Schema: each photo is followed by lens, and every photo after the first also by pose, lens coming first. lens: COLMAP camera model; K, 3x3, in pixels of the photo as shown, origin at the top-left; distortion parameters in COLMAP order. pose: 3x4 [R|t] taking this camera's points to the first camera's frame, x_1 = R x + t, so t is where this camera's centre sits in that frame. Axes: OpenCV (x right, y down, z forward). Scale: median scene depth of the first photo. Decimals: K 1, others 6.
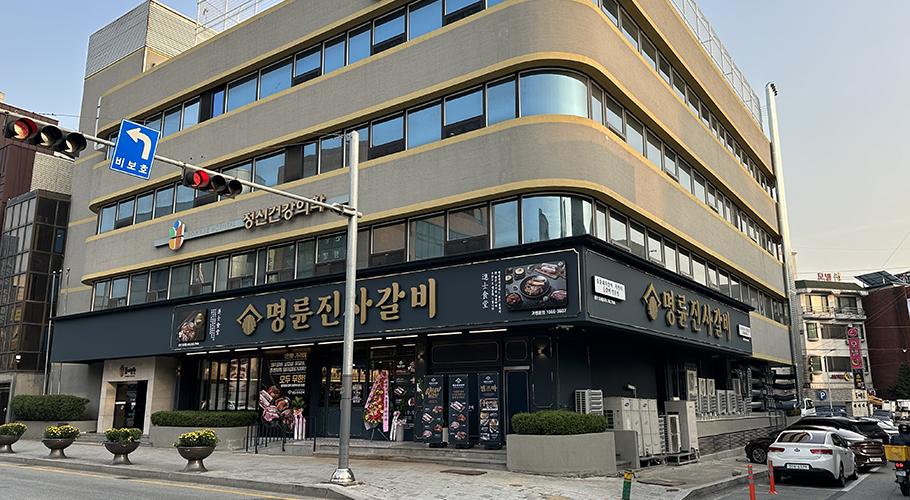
lens RADIAL K [[683.8, 0, 455.3], [0, 683.8, 254.2], [0, 0, 1]] dist [0.033890, -0.016430]
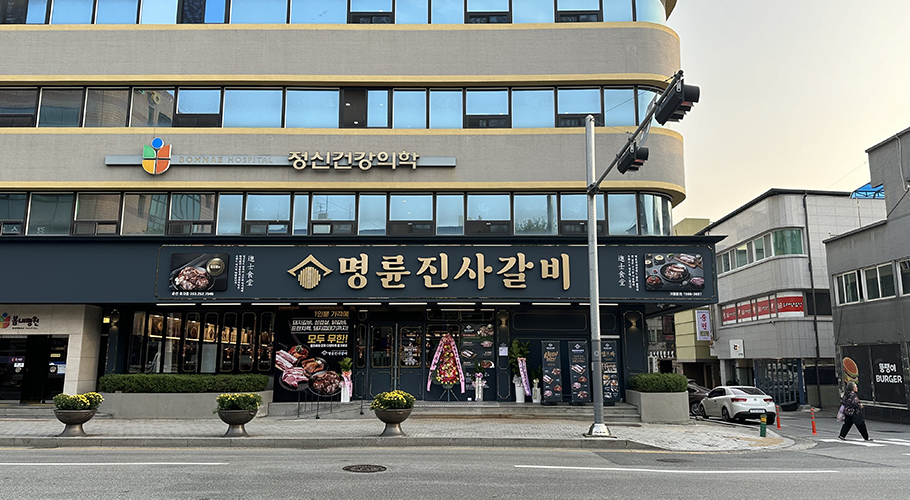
lens RADIAL K [[683.8, 0, 452.5], [0, 683.8, 243.0], [0, 0, 1]] dist [0.033890, -0.016430]
pose [[0.817574, 0.104236, 0.566310, -0.715329], [-0.126794, 0.991929, 0.000474, 0.035813], [-0.561690, -0.072192, 0.824192, 0.171548]]
